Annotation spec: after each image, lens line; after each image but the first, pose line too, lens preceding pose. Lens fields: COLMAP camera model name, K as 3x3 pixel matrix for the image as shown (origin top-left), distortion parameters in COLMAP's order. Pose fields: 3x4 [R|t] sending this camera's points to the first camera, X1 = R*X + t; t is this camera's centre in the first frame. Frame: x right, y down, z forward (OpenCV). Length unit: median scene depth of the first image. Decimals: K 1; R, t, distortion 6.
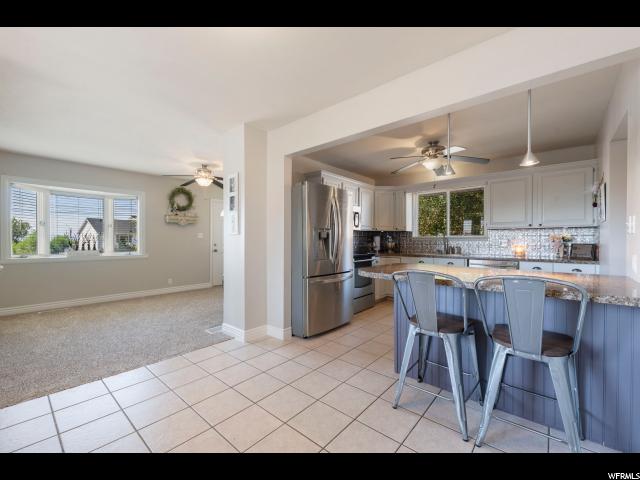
lens RADIAL K [[270.7, 0, 321.0], [0, 270.7, 240.4], [0, 0, 1]] dist [0.000742, 0.000085]
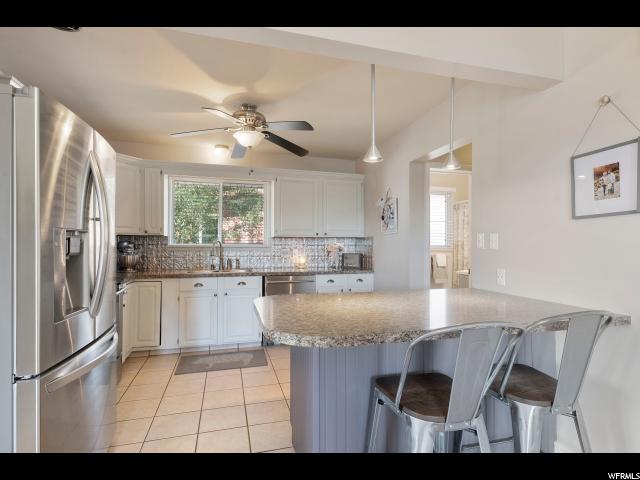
lens RADIAL K [[334.3, 0, 321.4], [0, 334.3, 238.9], [0, 0, 1]] dist [0.000464, 0.000385]
pose [[0.540928, 0.016290, 0.840911, -0.167419], [-0.001312, 0.999828, -0.018524, -0.018888], [-0.841068, 0.008917, 0.540856, 0.387796]]
